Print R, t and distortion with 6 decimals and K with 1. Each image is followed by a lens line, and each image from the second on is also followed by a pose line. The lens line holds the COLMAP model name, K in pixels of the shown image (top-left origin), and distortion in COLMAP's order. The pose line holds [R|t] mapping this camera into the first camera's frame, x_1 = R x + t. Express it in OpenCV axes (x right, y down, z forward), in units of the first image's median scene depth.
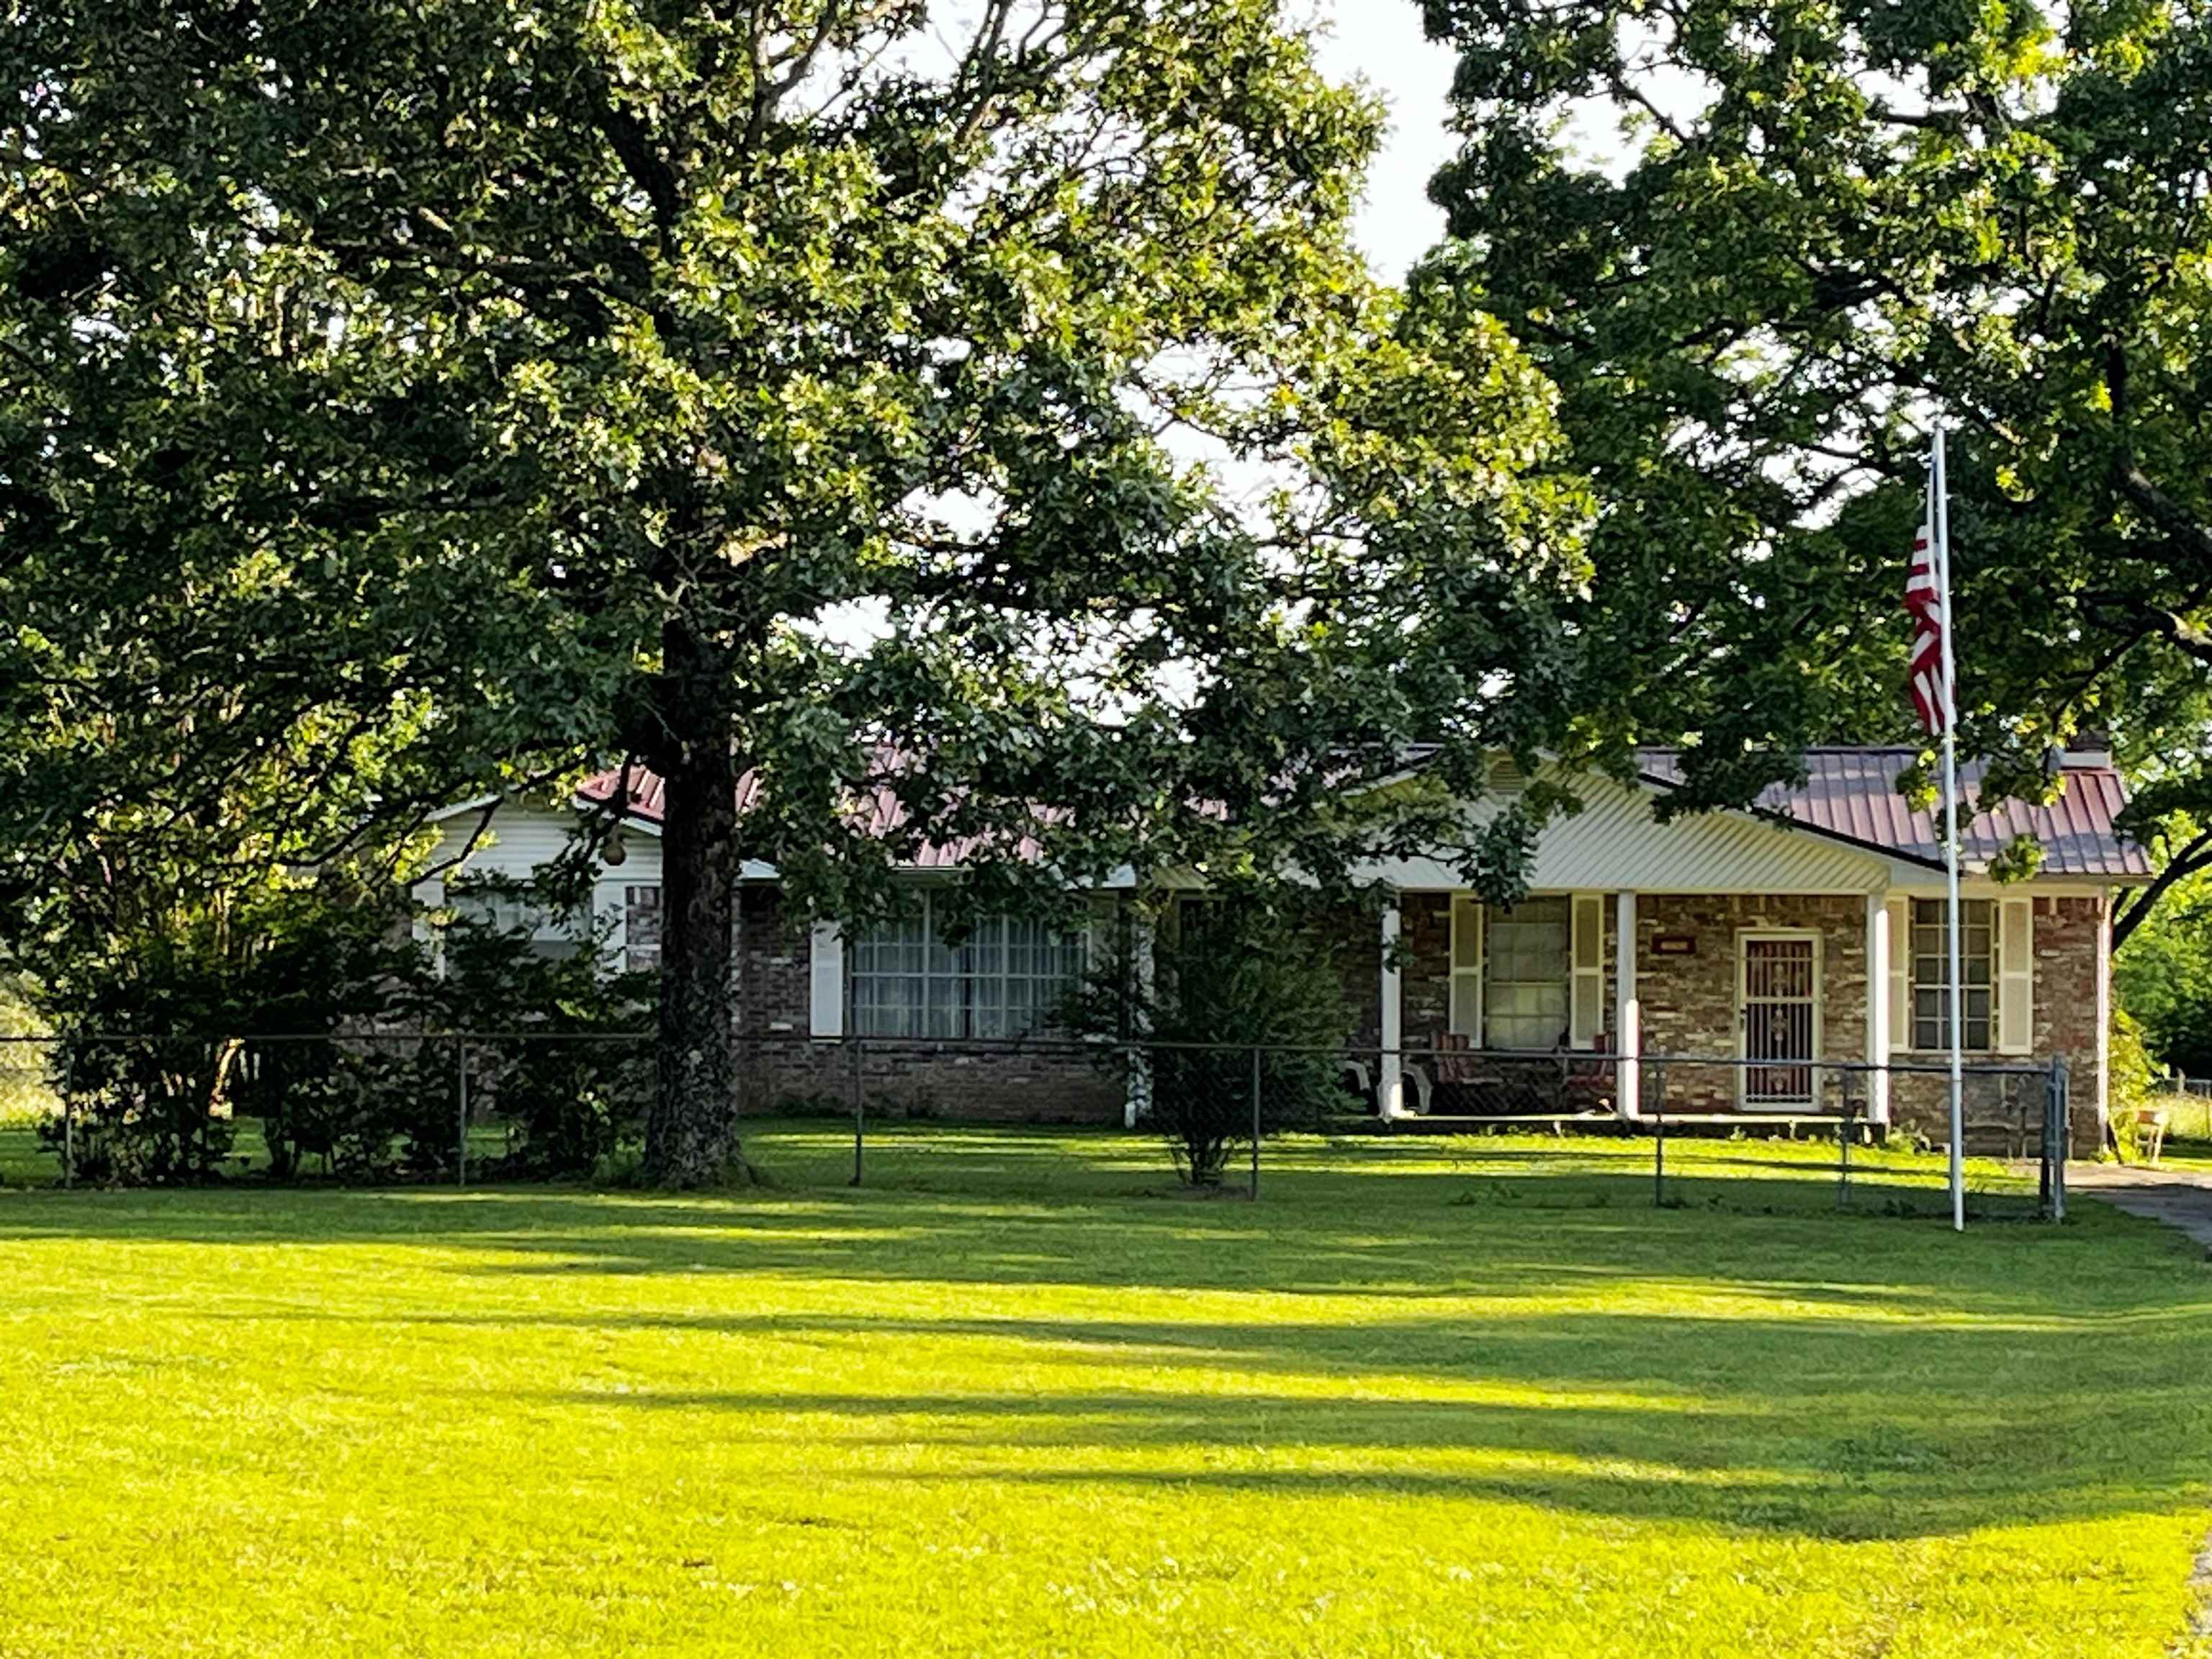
lens RADIAL K [[5740.8, 0, 1106.2], [0, 5740.8, 829.9], [0, 0, 1]] dist [-0.077117, 0.000000]
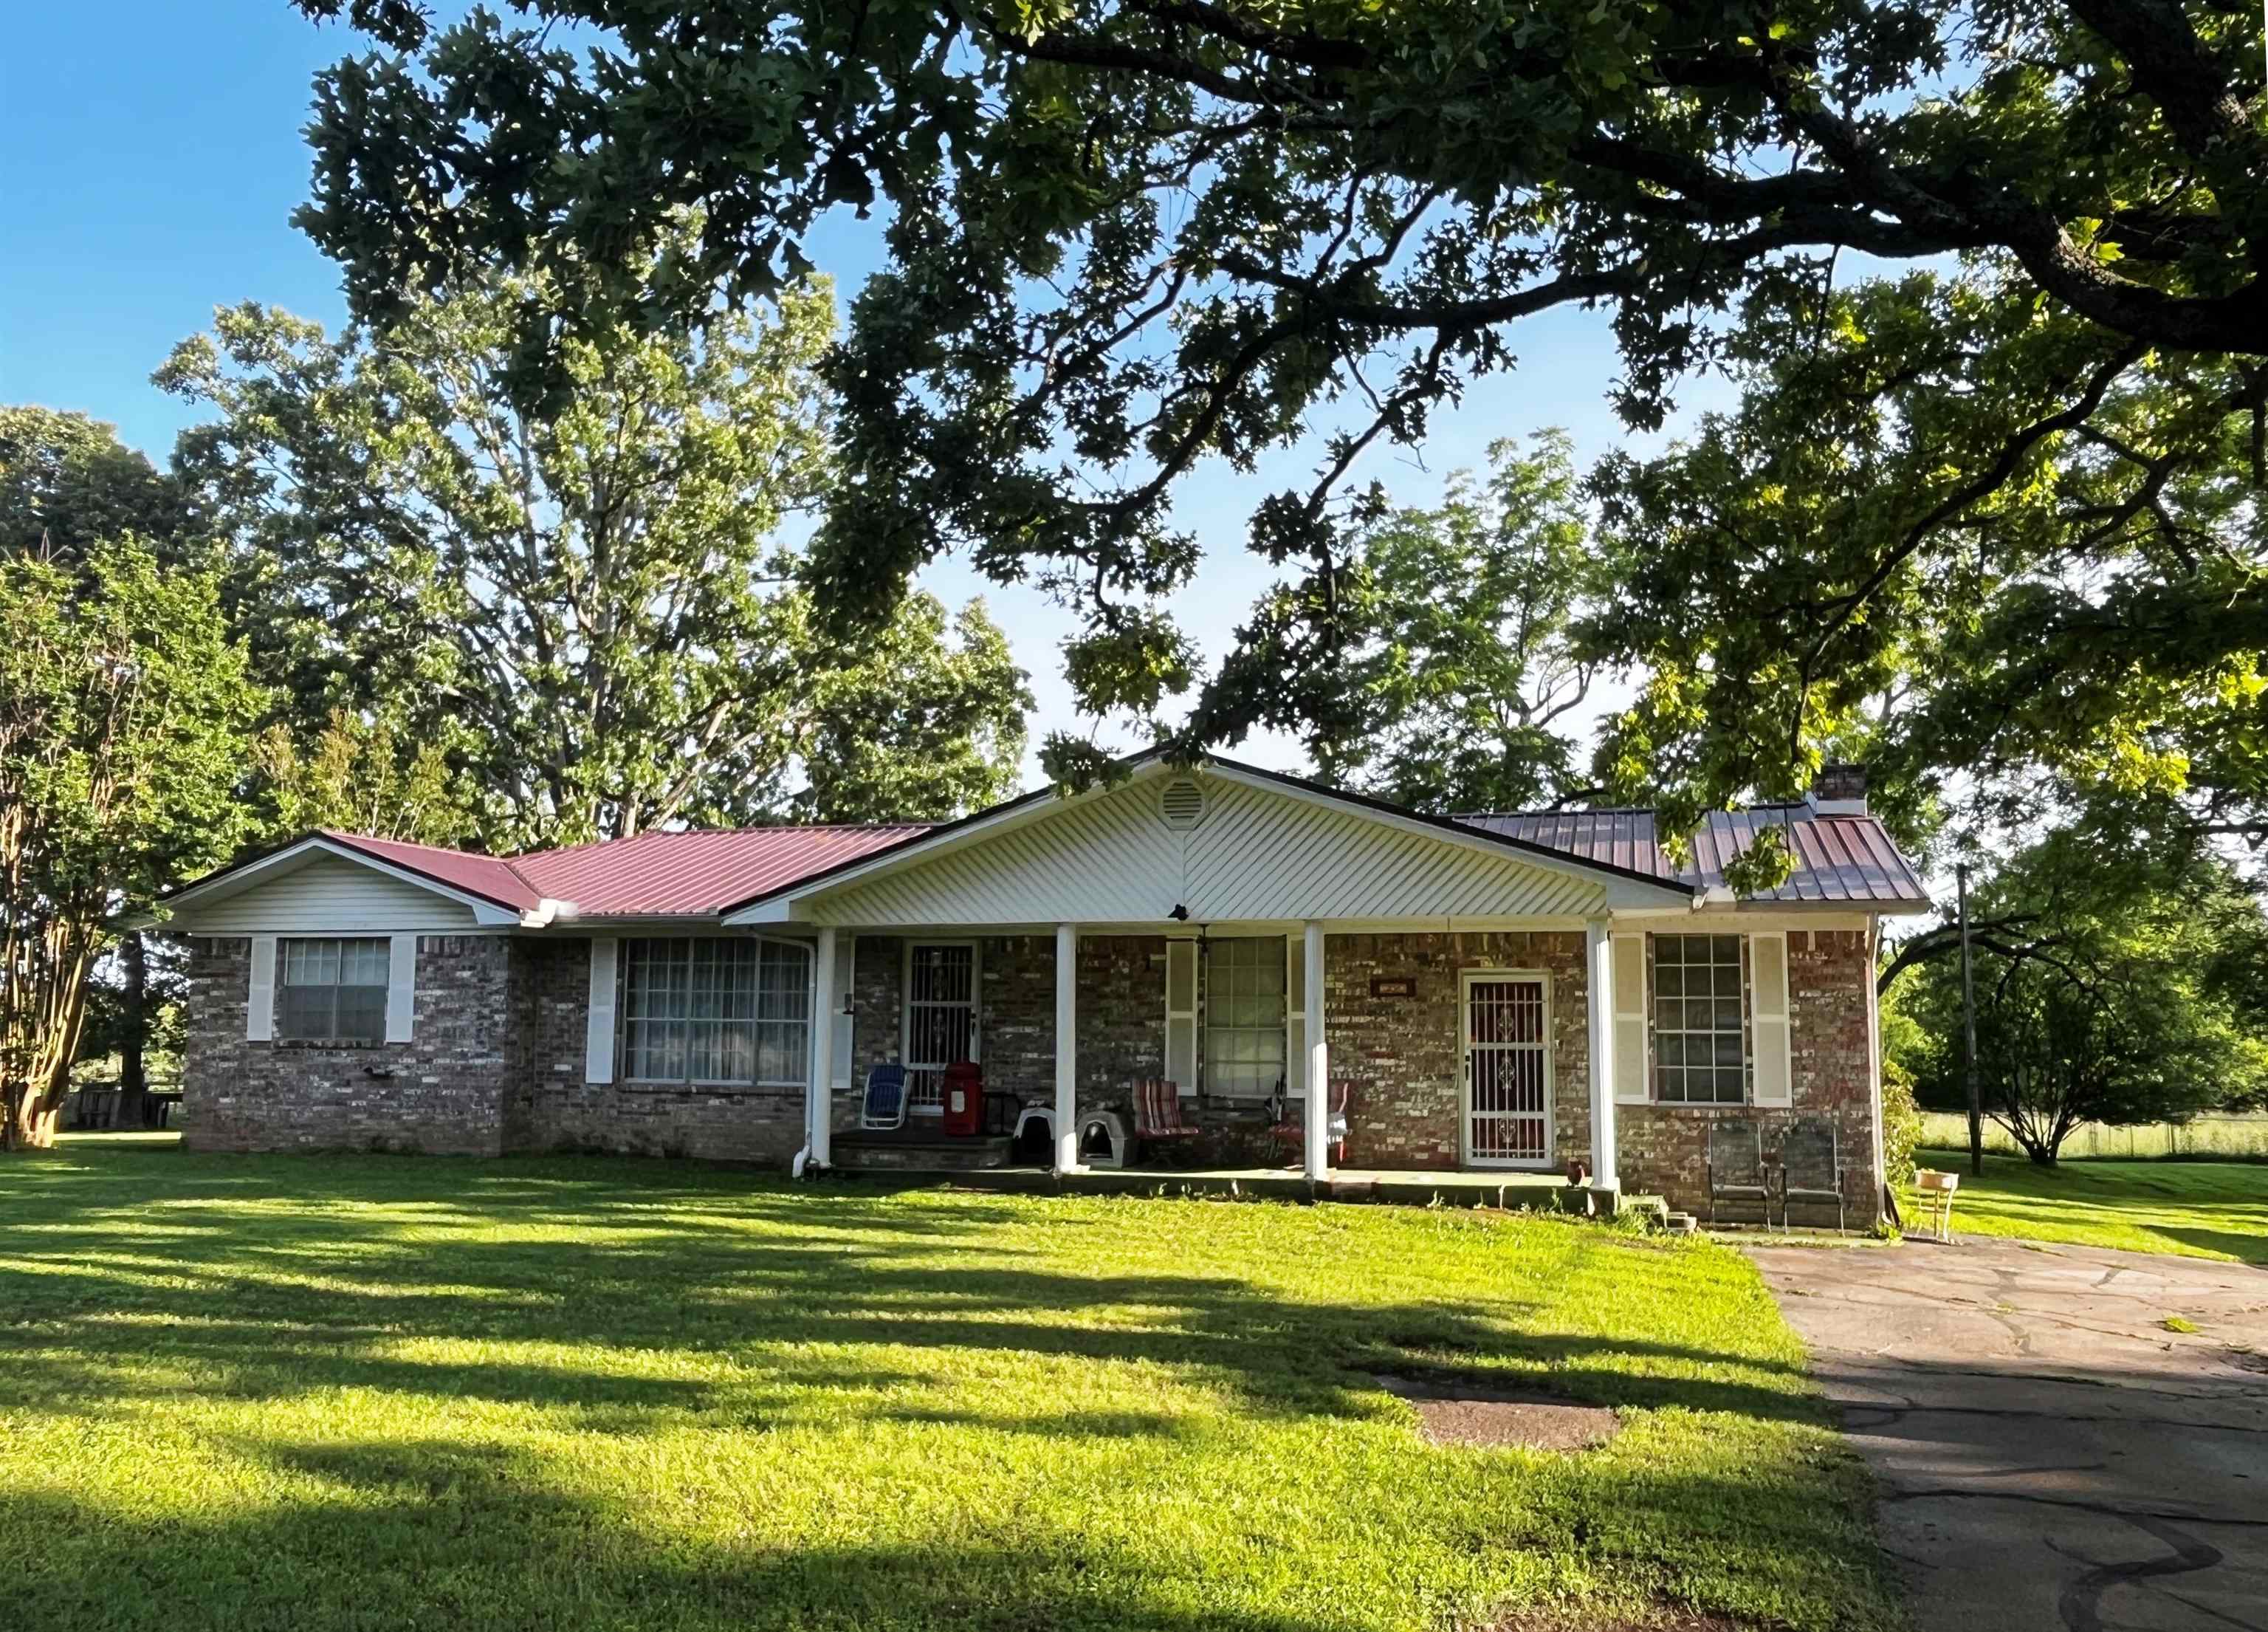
lens RADIAL K [[1796.3, 0, 1134.0], [0, 1796.3, 826.0], [0, 0, 1]] dist [-0.011951, -0.001317]
pose [[0.980104, -0.021374, -0.197333, 0.116895], [0.002315, 0.995349, -0.096311, 0.022087], [0.198474, 0.093938, 0.975594, 0.701952]]
